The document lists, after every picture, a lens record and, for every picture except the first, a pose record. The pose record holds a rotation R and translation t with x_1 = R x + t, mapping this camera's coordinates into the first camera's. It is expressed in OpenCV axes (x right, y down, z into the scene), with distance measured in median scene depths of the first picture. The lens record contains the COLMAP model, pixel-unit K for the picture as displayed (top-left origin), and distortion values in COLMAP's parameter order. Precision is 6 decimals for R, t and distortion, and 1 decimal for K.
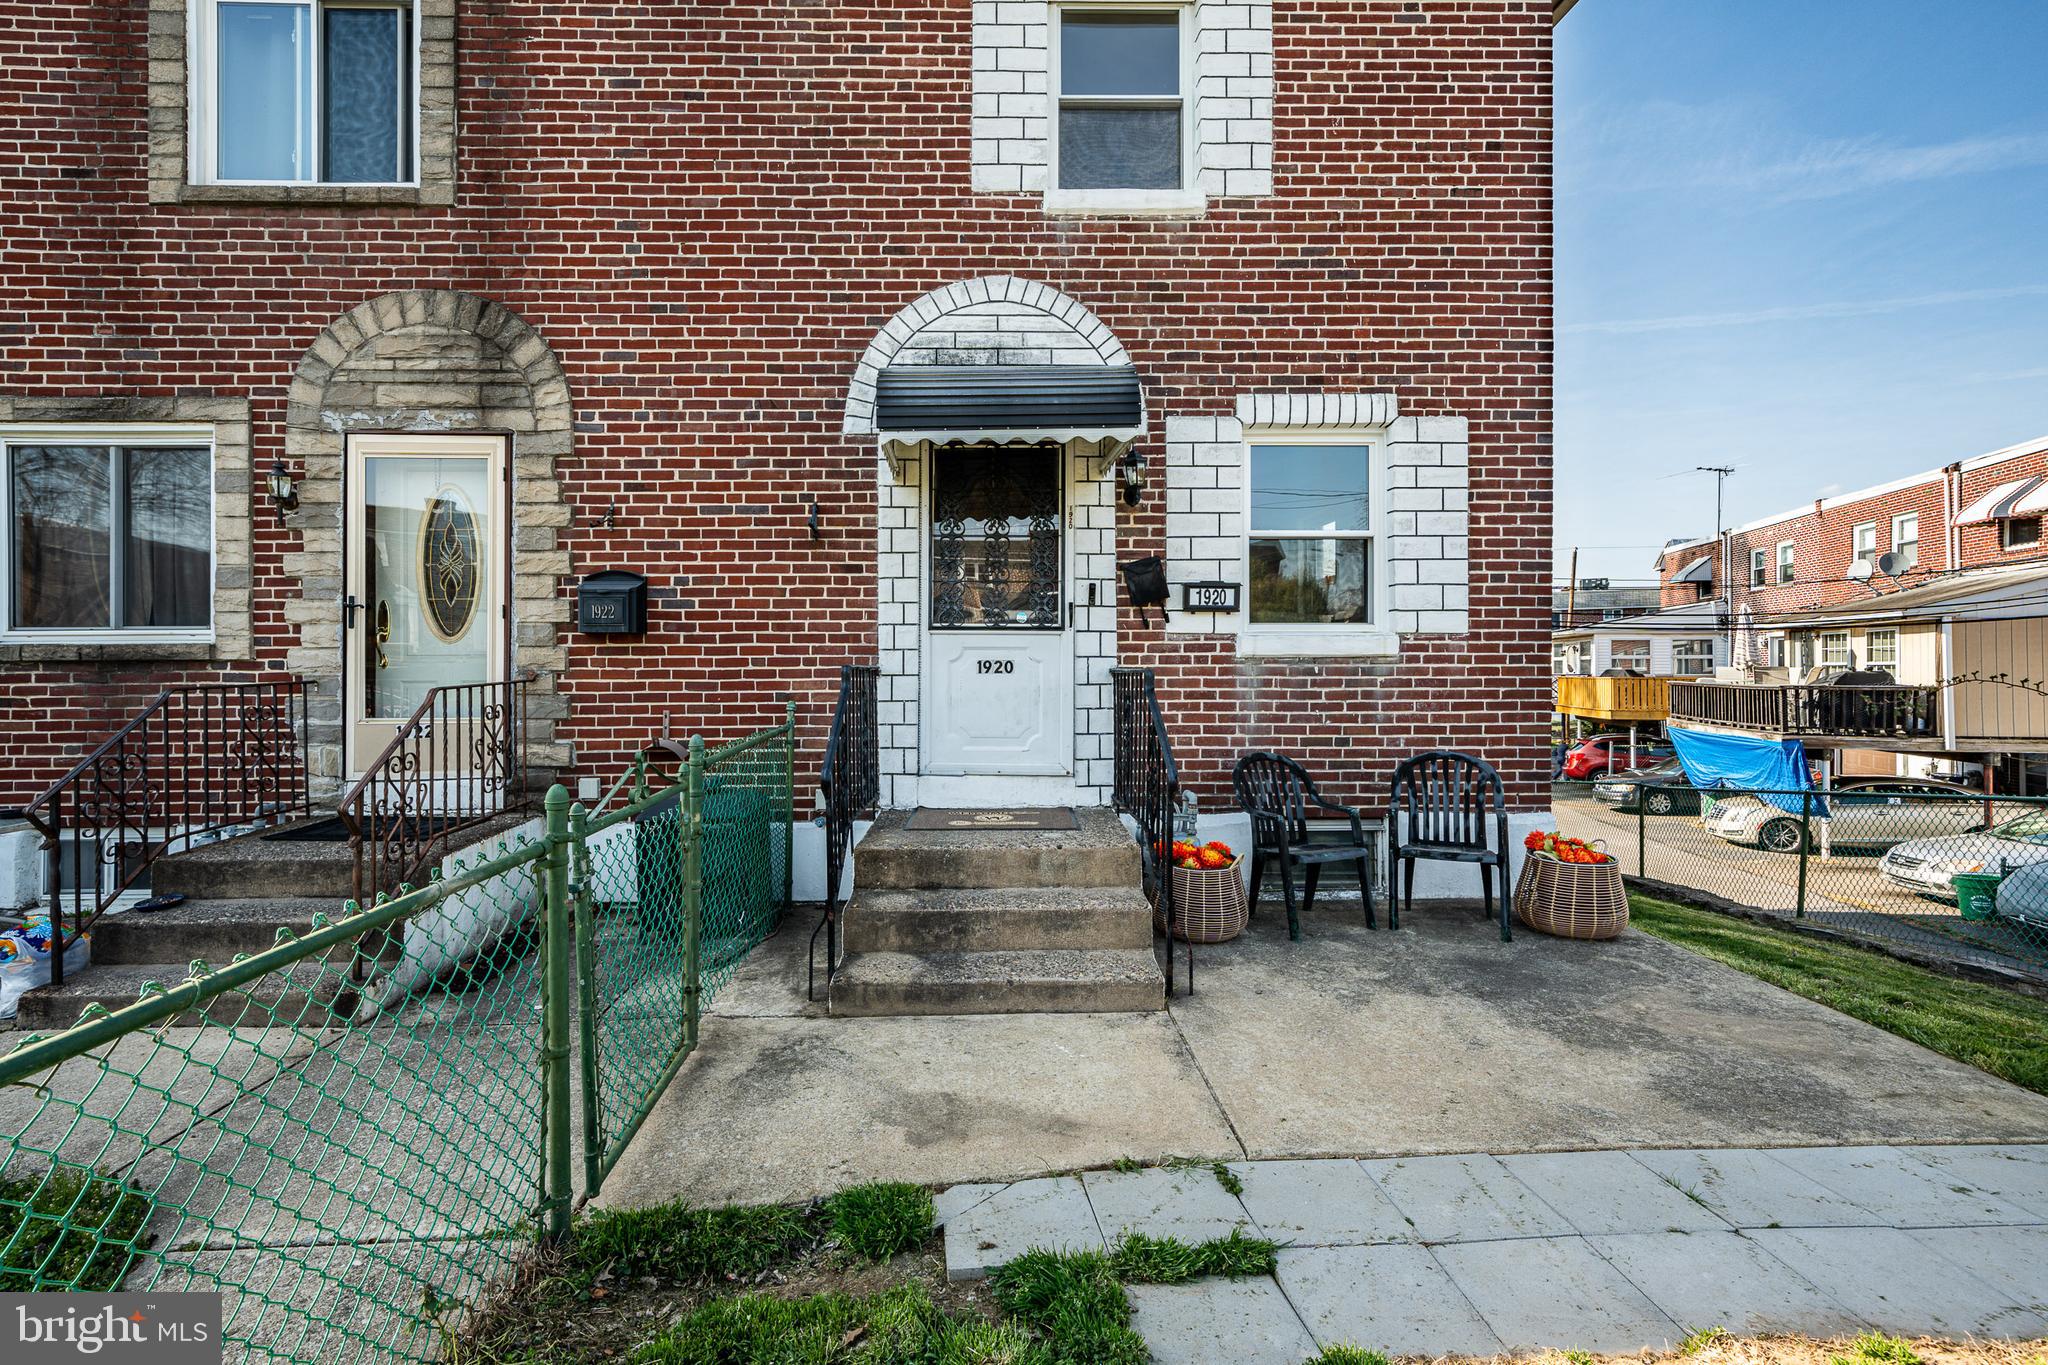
lens RADIAL K [[894.4, 0, 1029.3], [0, 894.4, 675.5], [0, 0, 1]] dist [0.001426, 0.002050]
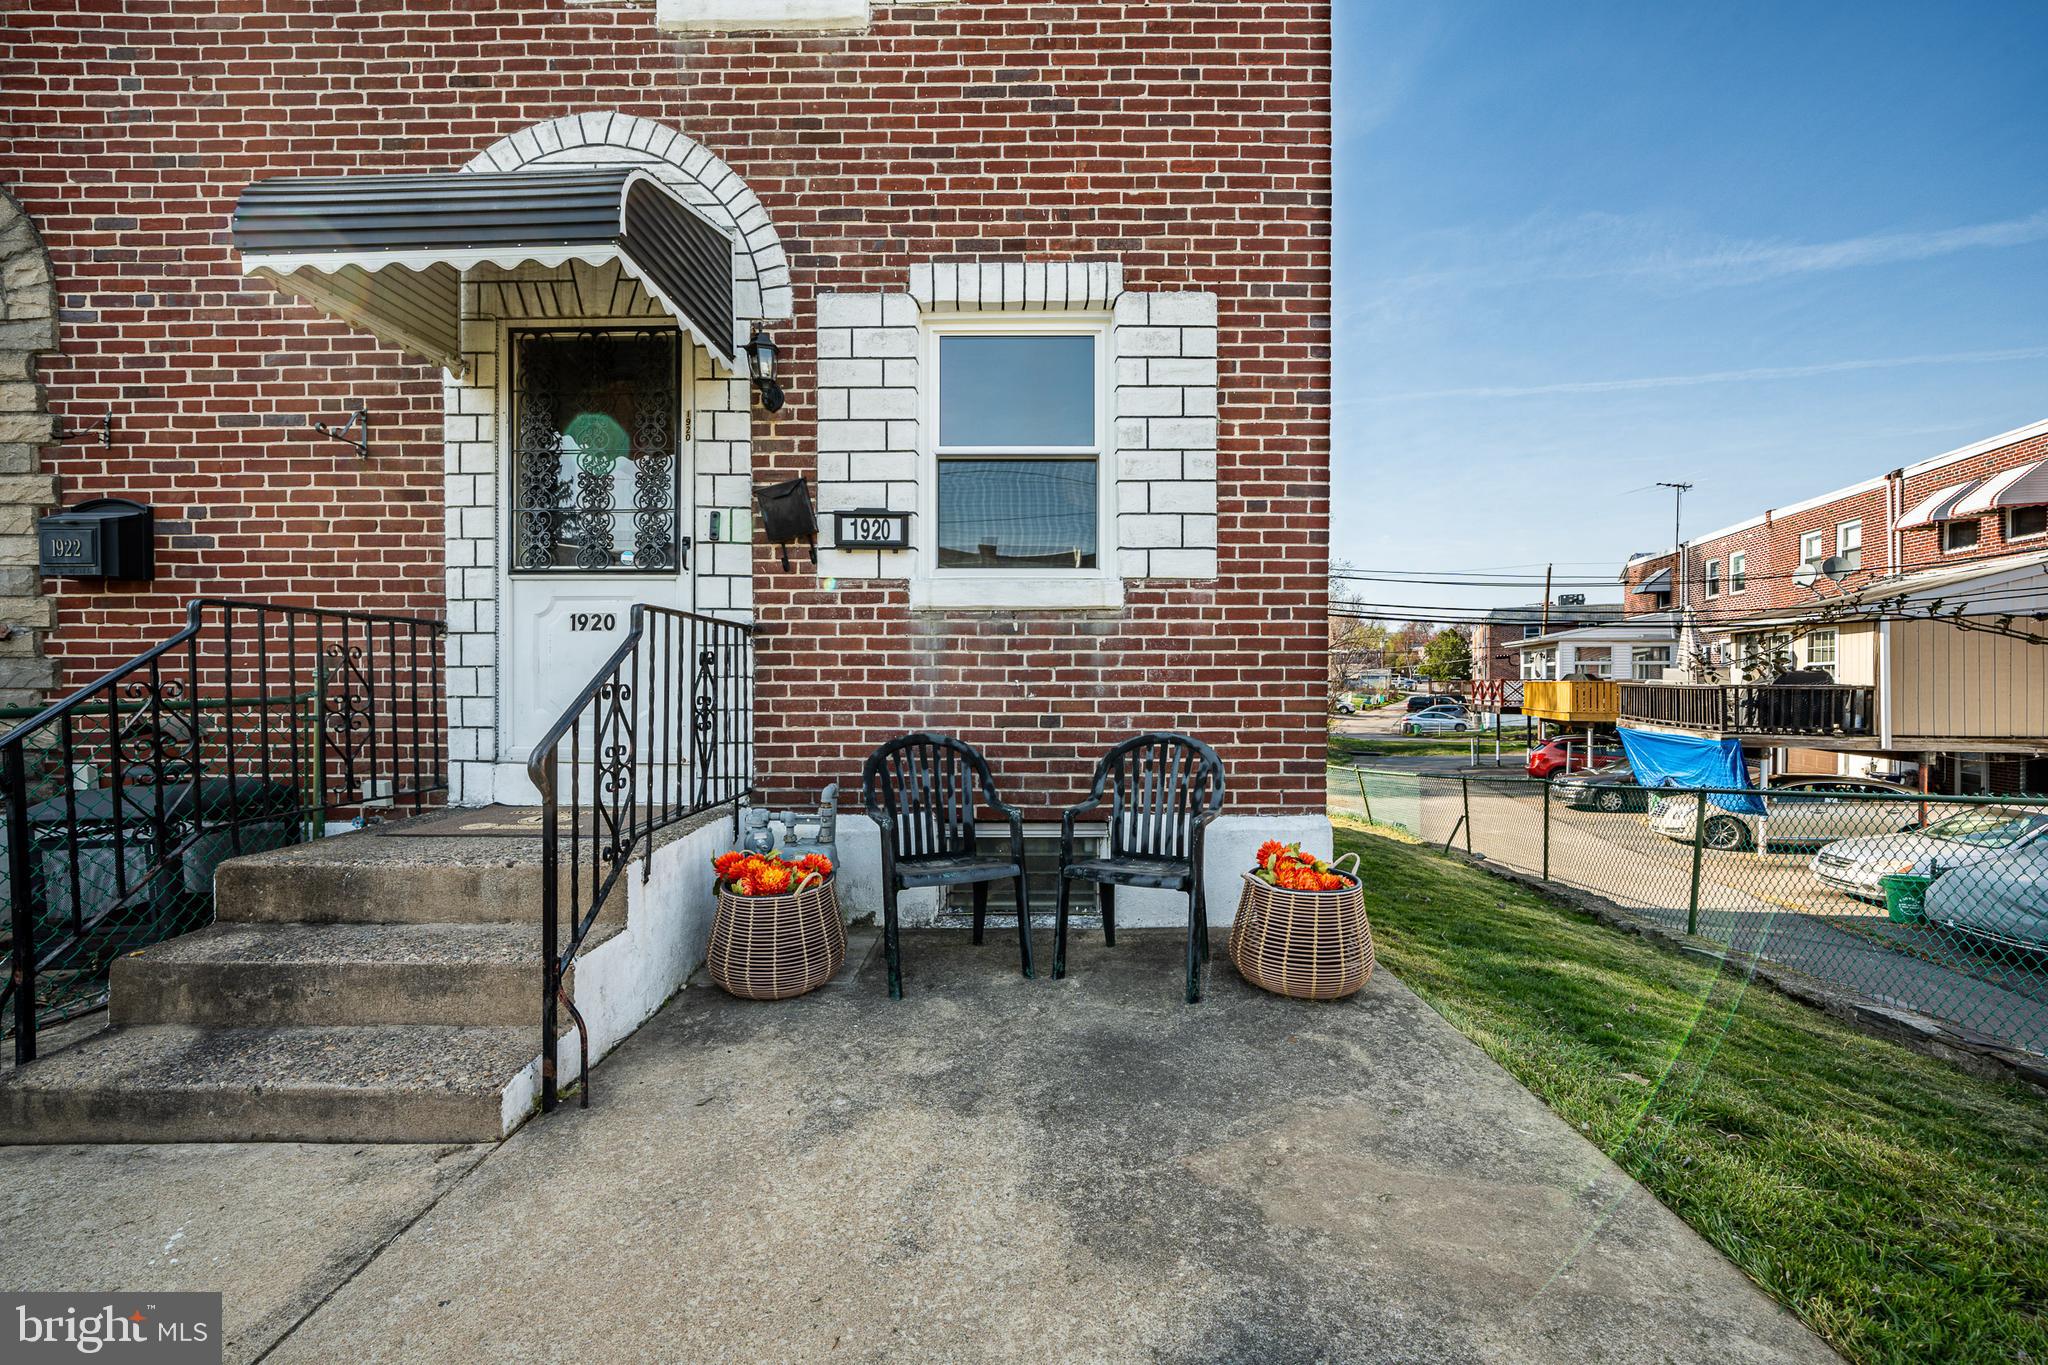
lens RADIAL K [[817.3, 0, 1031.7], [0, 817.3, 693.8], [0, 0, 1]] dist [-0.012897, 0.002698]
pose [[0.999785, 0.001911, -0.020644, 0.351562], [-0.001620, 0.999899, 0.014148, 0.041049], [0.020669, -0.014111, 0.999687, 0.306763]]
